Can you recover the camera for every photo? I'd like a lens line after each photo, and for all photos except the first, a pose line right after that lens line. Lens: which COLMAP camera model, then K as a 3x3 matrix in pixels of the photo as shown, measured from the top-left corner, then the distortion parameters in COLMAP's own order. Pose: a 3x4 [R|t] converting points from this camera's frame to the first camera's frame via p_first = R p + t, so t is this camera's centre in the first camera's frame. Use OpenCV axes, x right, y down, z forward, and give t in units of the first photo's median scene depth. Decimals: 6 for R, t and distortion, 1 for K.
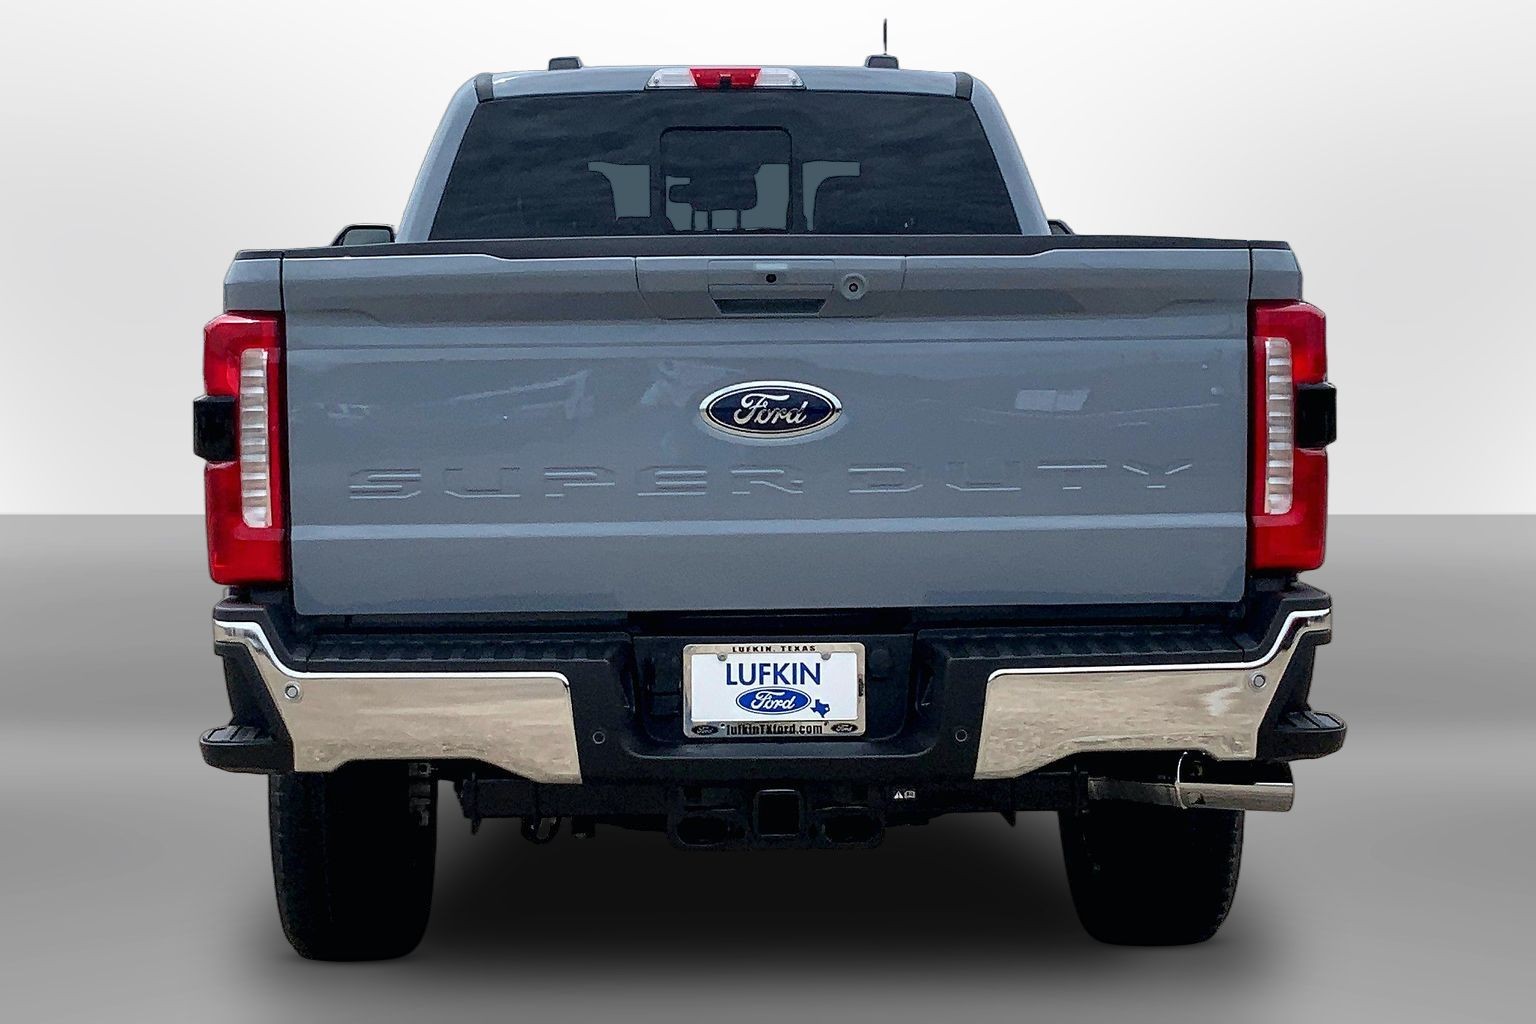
lens RADIAL K [[2068.1, 0, 768.1], [0, 2068.1, 481.2], [0, 0, 1]] dist [-0.028136, -0.009990]
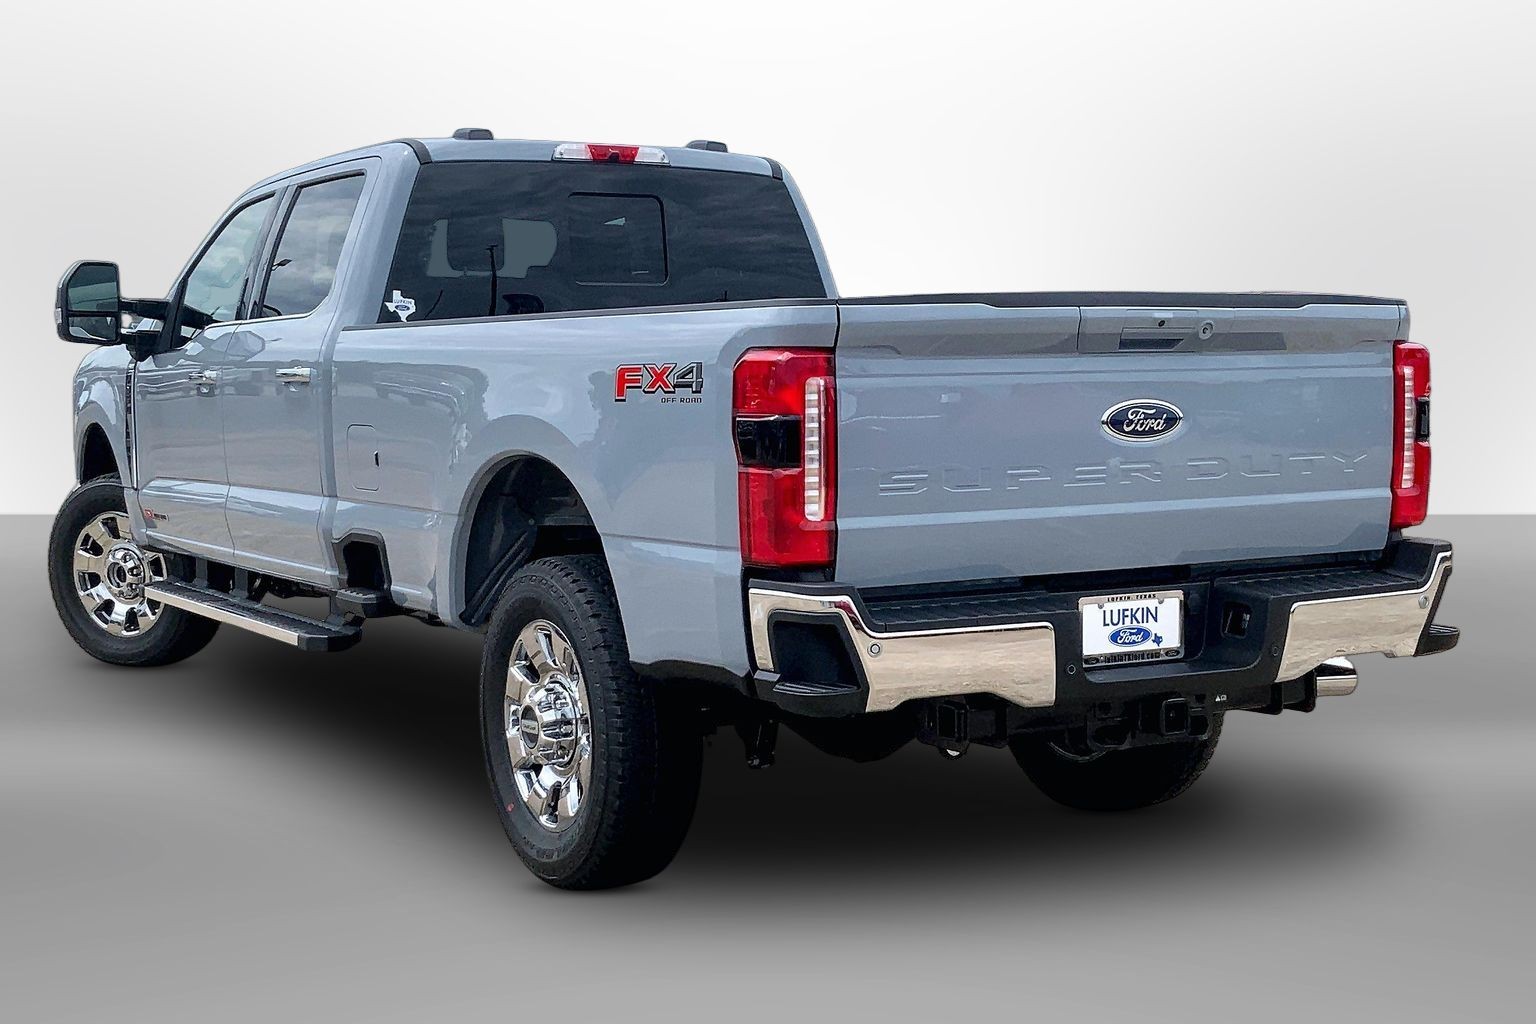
lens RADIAL K [[1881.8, 0, 768.0], [0, 1881.8, 512.0], [0, 0, 1]] dist [0.087689, -0.000089]
pose [[0.900877, -0.034220, 0.432724, -0.743683], [0.034834, 0.999372, 0.006510, 0.008744], [-0.432675, 0.009209, 0.901503, -0.011346]]
